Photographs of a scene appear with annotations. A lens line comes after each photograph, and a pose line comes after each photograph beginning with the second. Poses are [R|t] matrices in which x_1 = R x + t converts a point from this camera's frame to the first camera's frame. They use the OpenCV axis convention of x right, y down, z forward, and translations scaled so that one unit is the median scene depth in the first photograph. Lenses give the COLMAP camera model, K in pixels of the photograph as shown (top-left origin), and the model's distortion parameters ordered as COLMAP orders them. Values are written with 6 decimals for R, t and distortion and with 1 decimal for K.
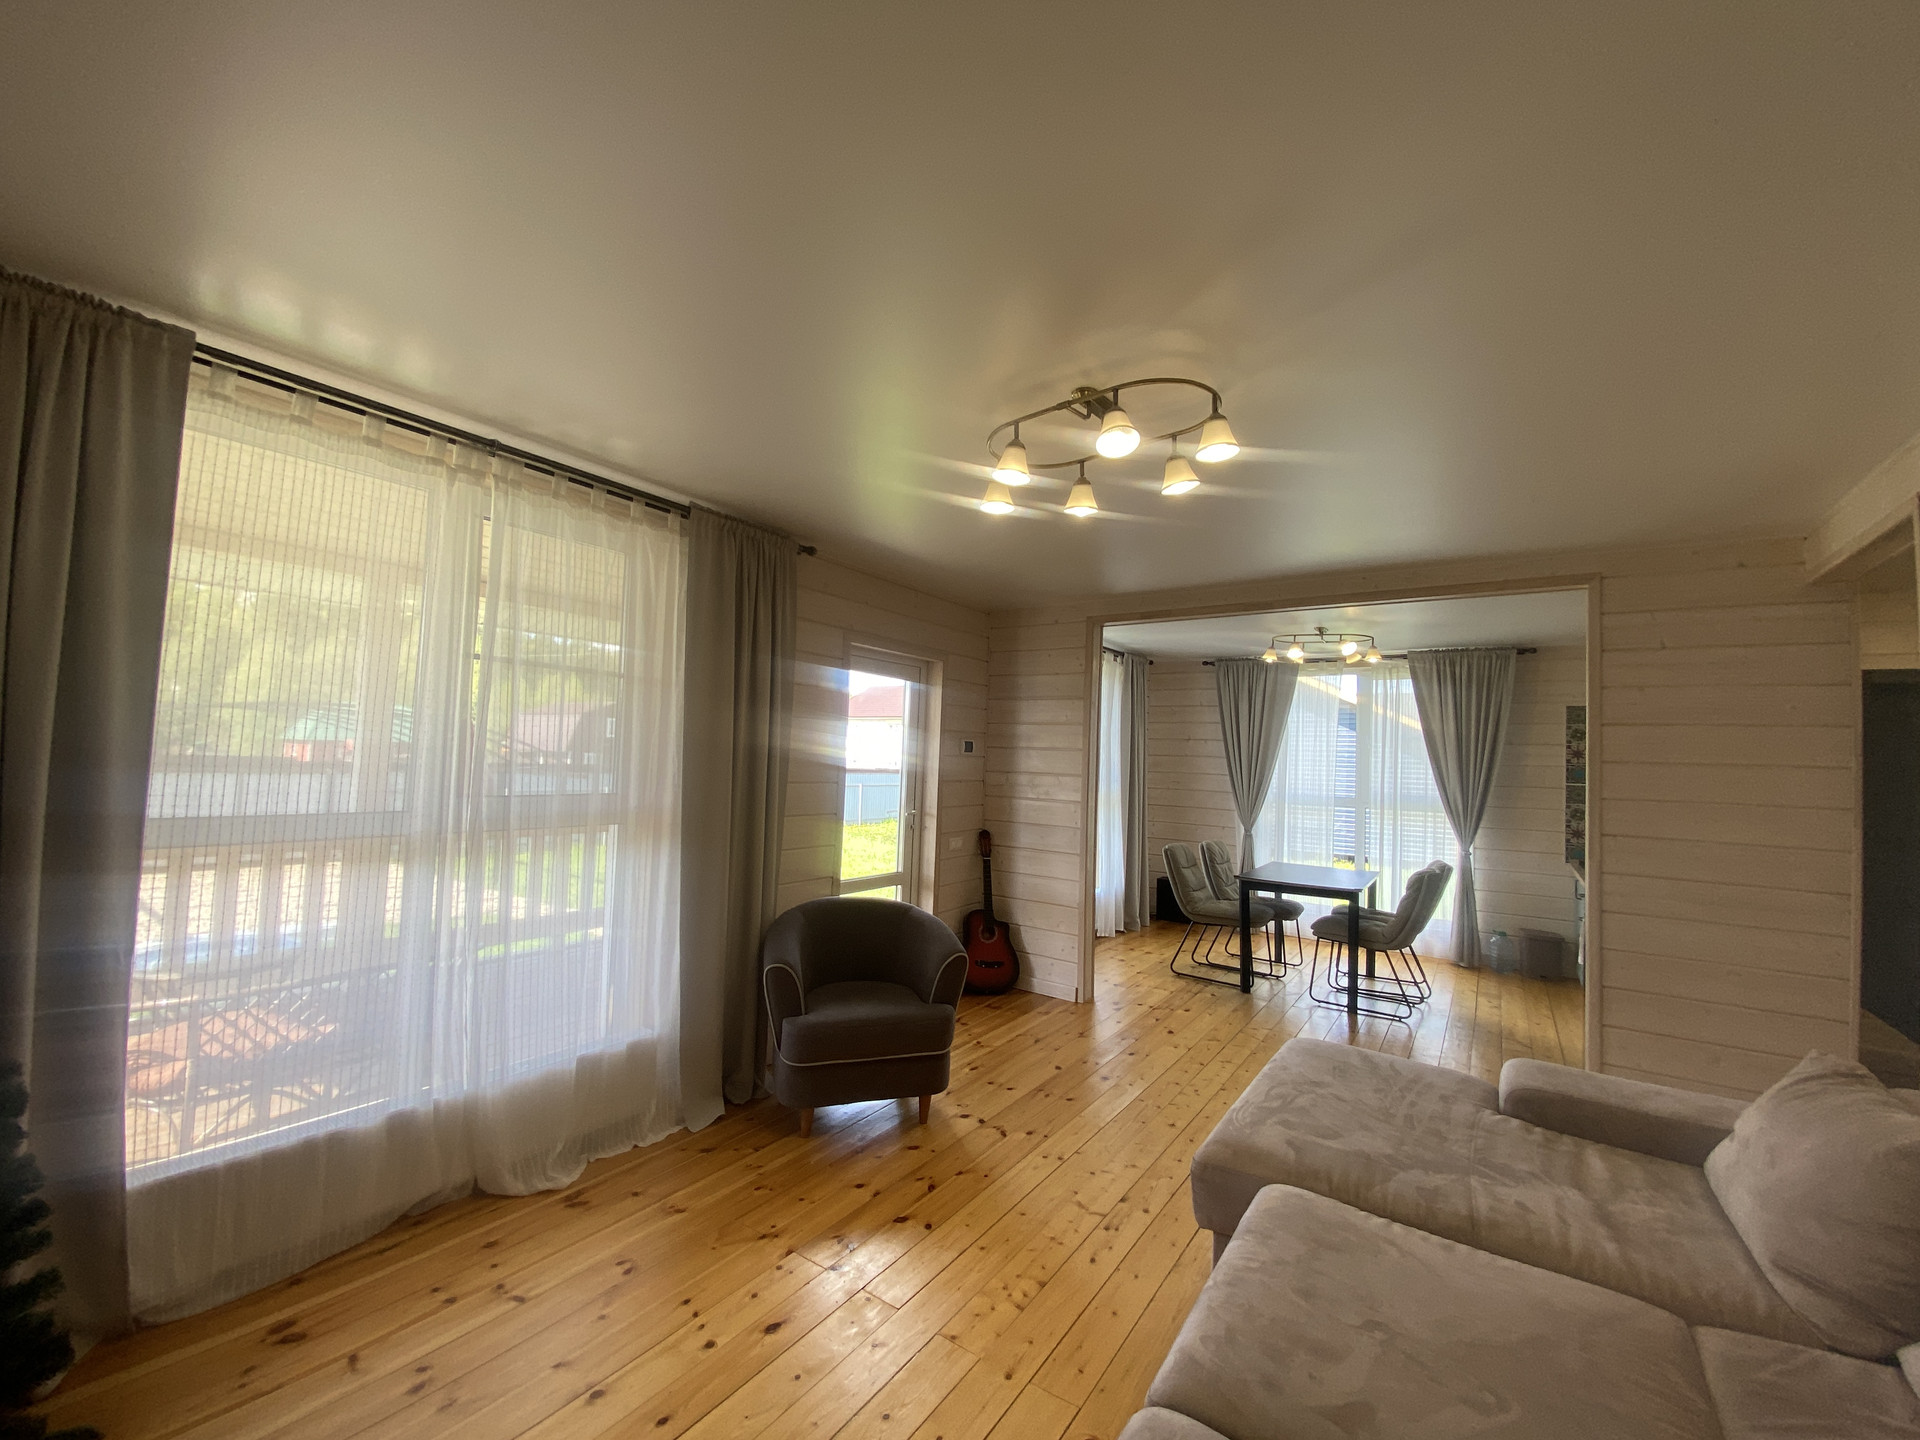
lens RADIAL K [[781.4, 0, 955.4], [0, 781.4, 721.8], [0, 0, 1]] dist [0.055104, -0.041054]
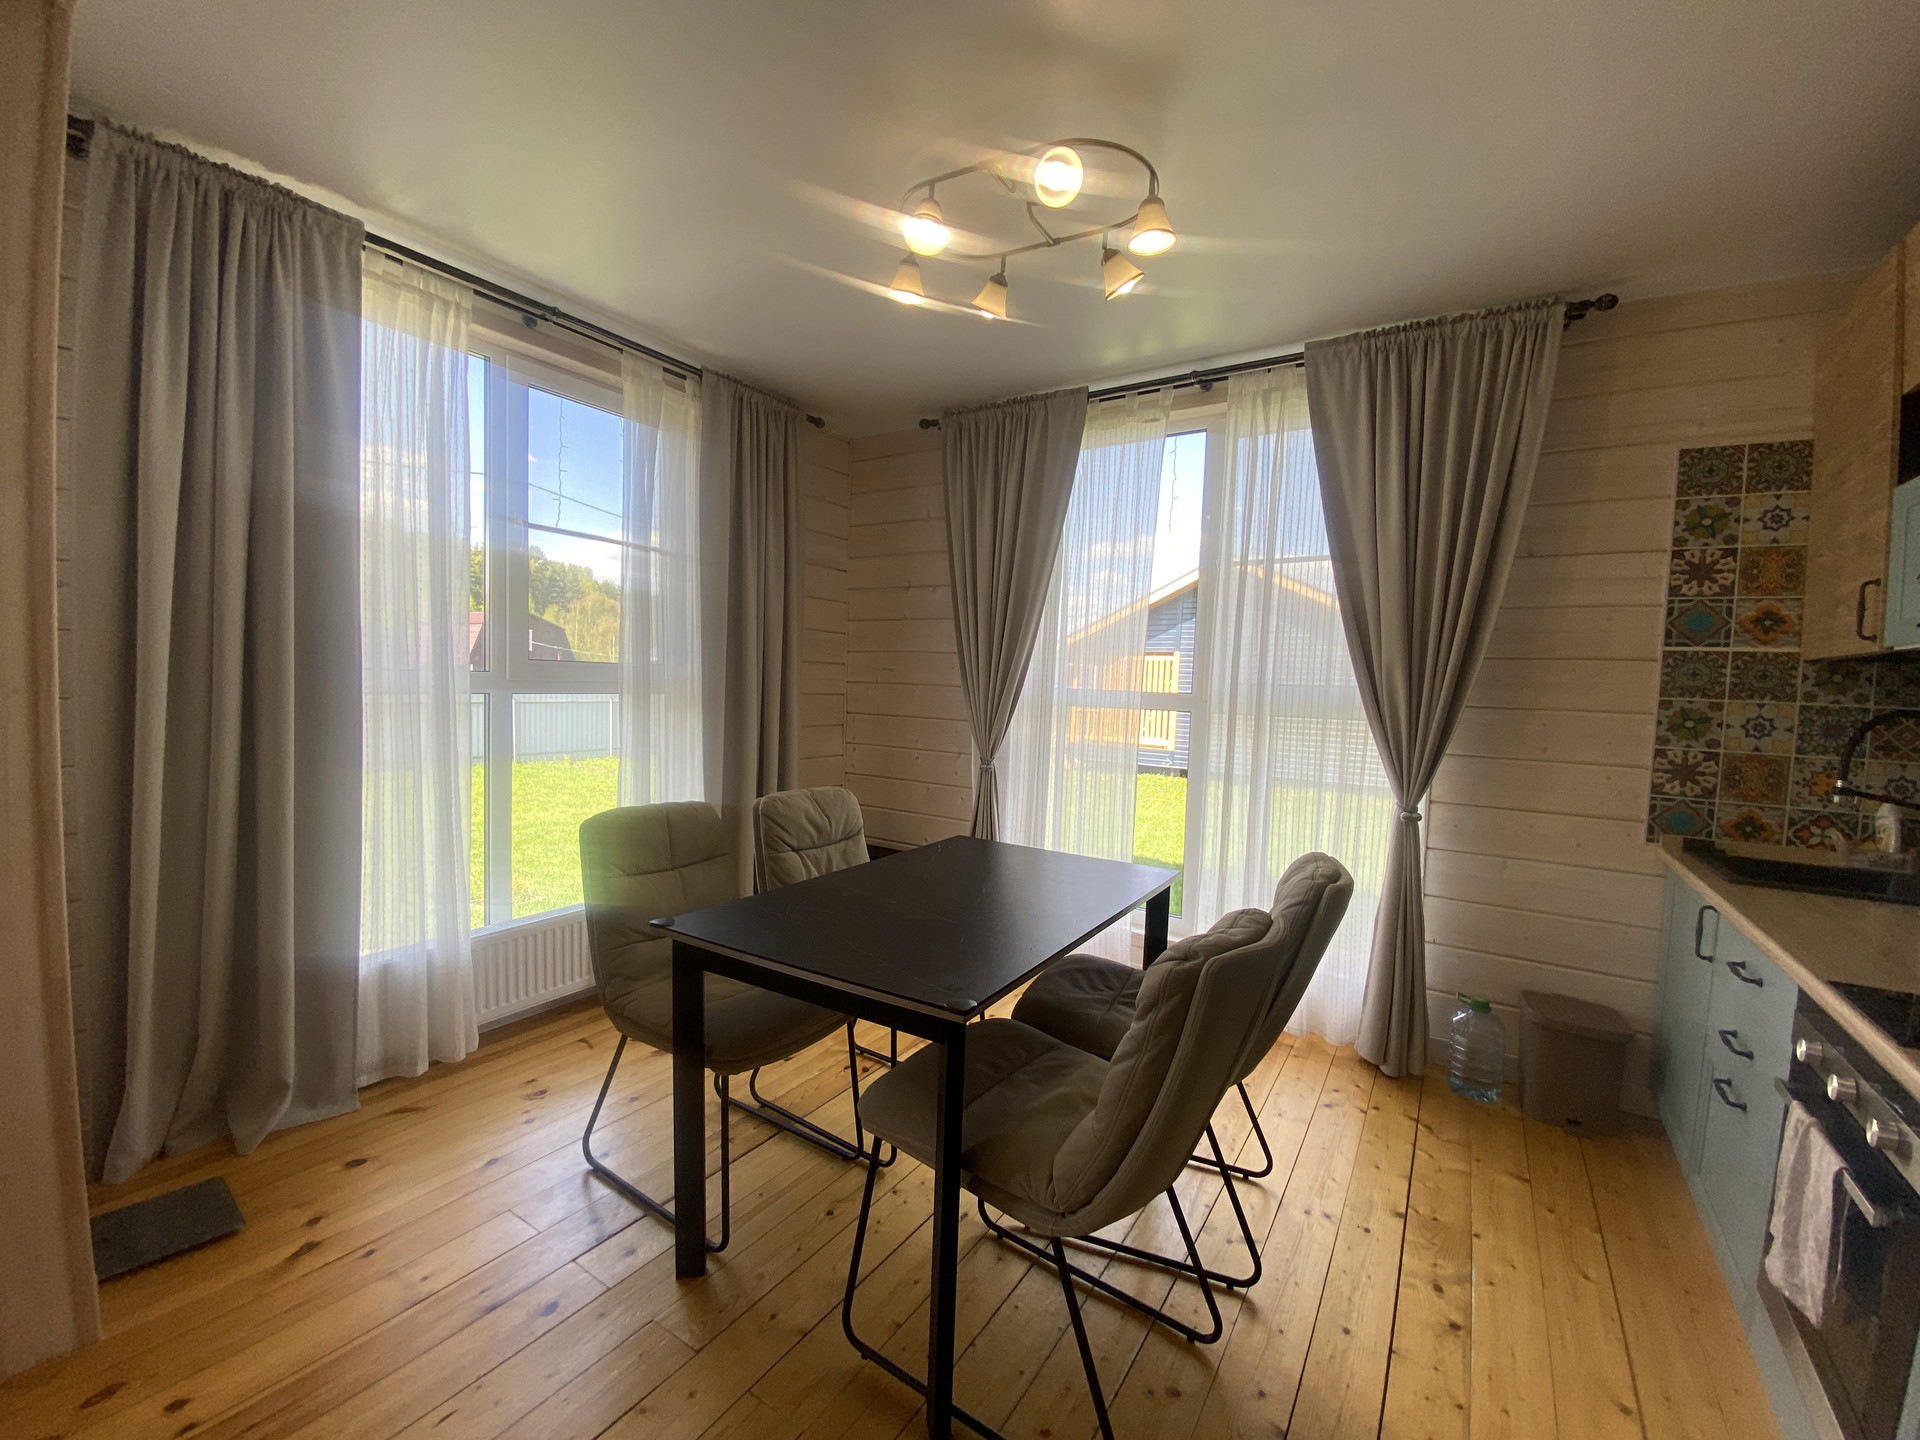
lens RADIAL K [[793.1, 0, 960.0], [0, 793.1, 720.0], [0, 0, 1]] dist [0.052990, -0.034418]
pose [[0.999603, -0.006389, 0.027425, 0.491630], [0.003466, 0.994431, 0.105332, 0.085255], [-0.027945, -0.105195, 0.994059, 0.734100]]
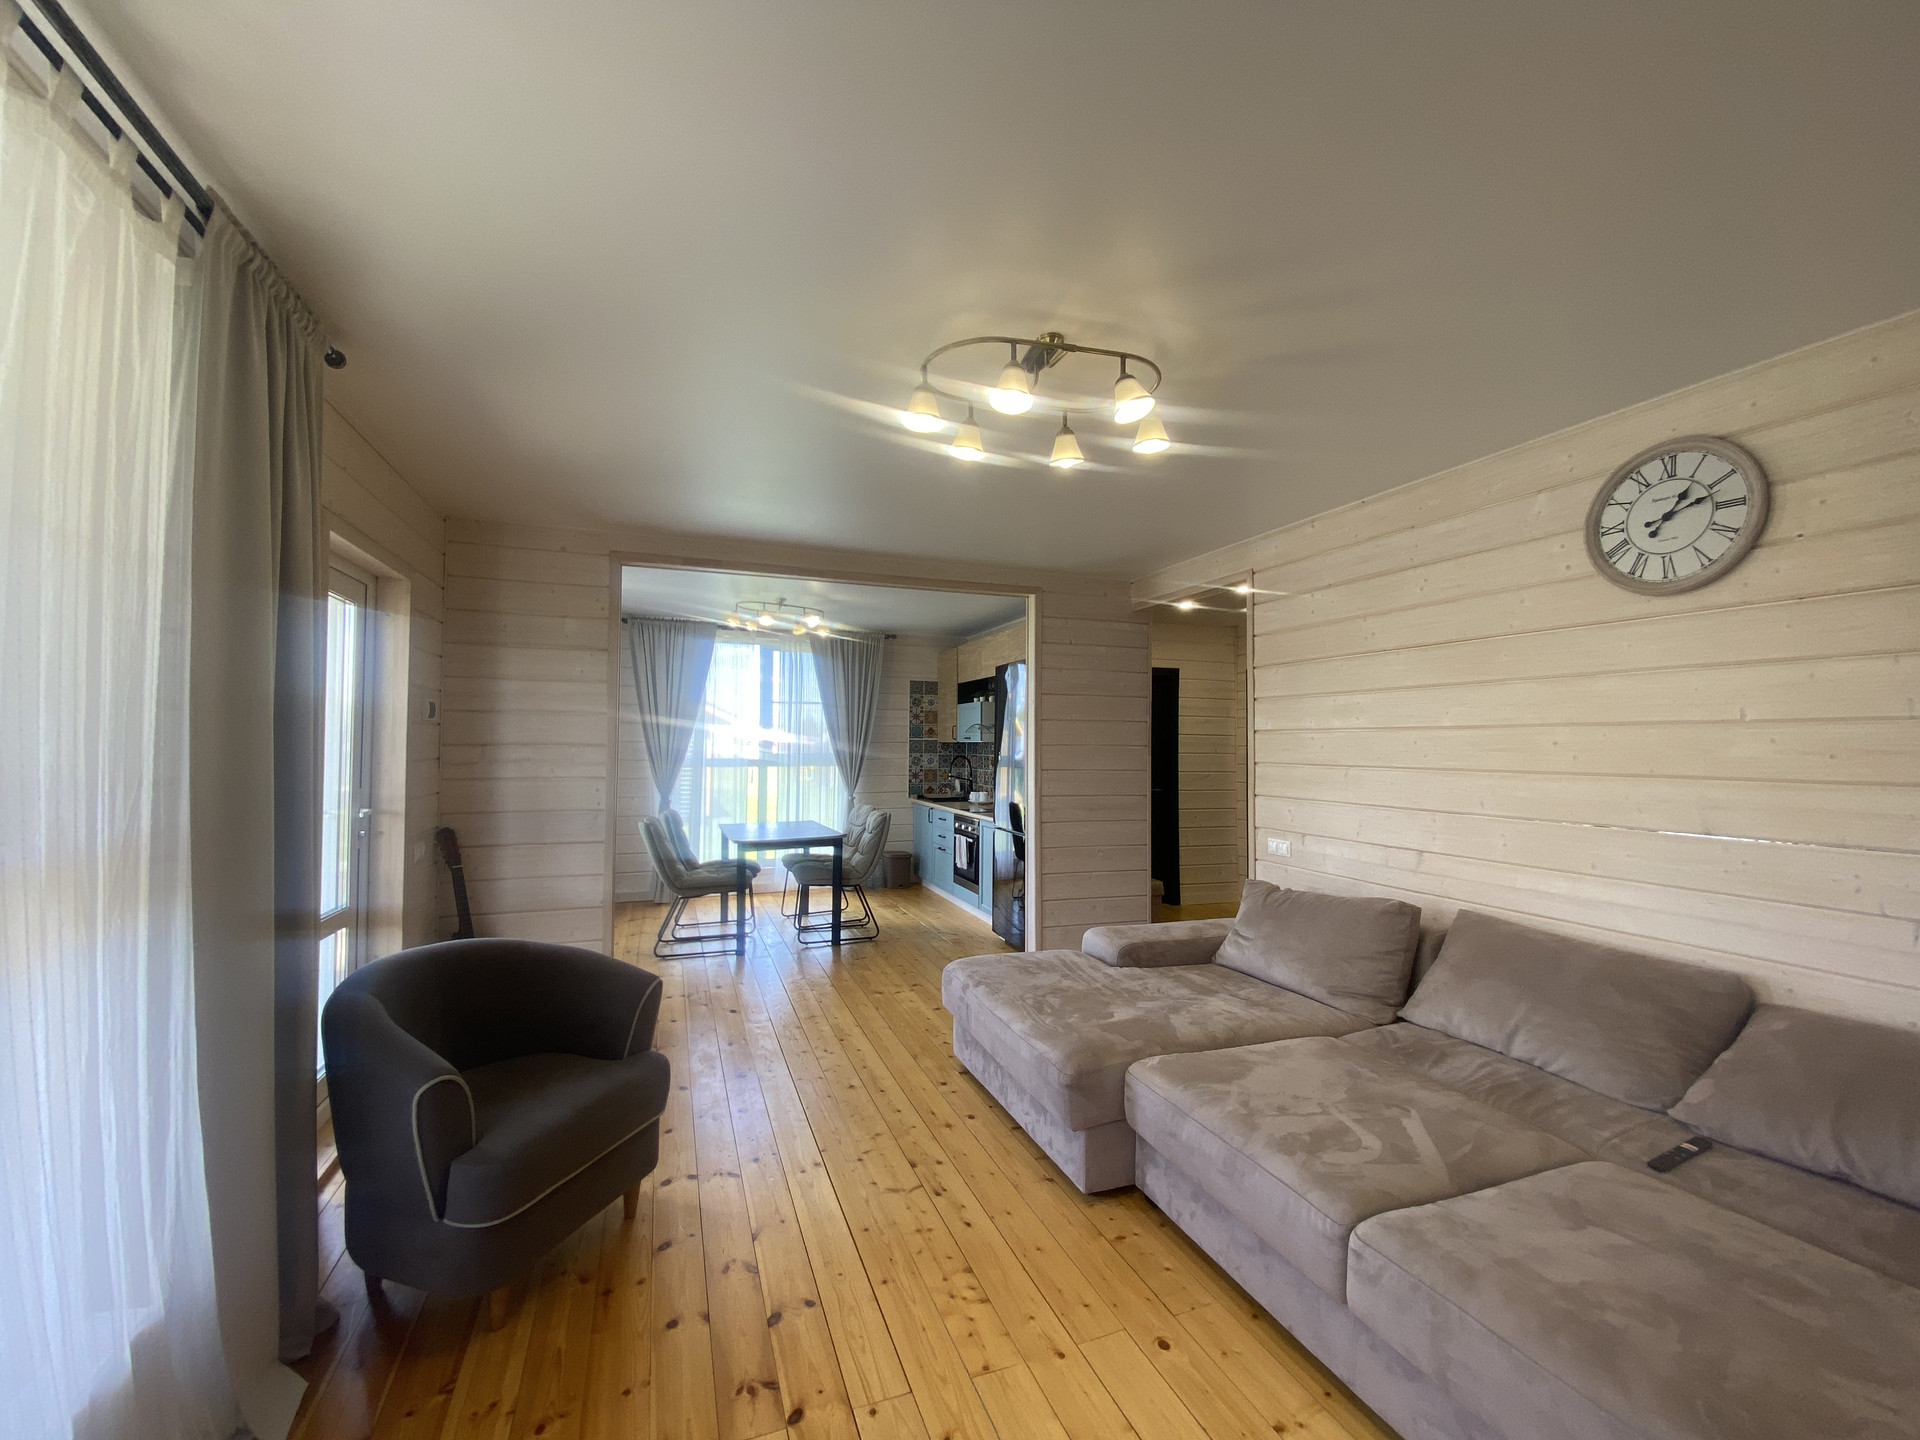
lens RADIAL K [[777.8, 0, 965.4], [0, 777.8, 726.9], [0, 0, 1]] dist [0.055135, -0.041232]
pose [[0.567281, -0.016350, 0.823362, -0.304302], [-0.023425, 0.999078, 0.035978, 0.011345], [-0.823191, -0.039697, 0.566375, 0.227309]]
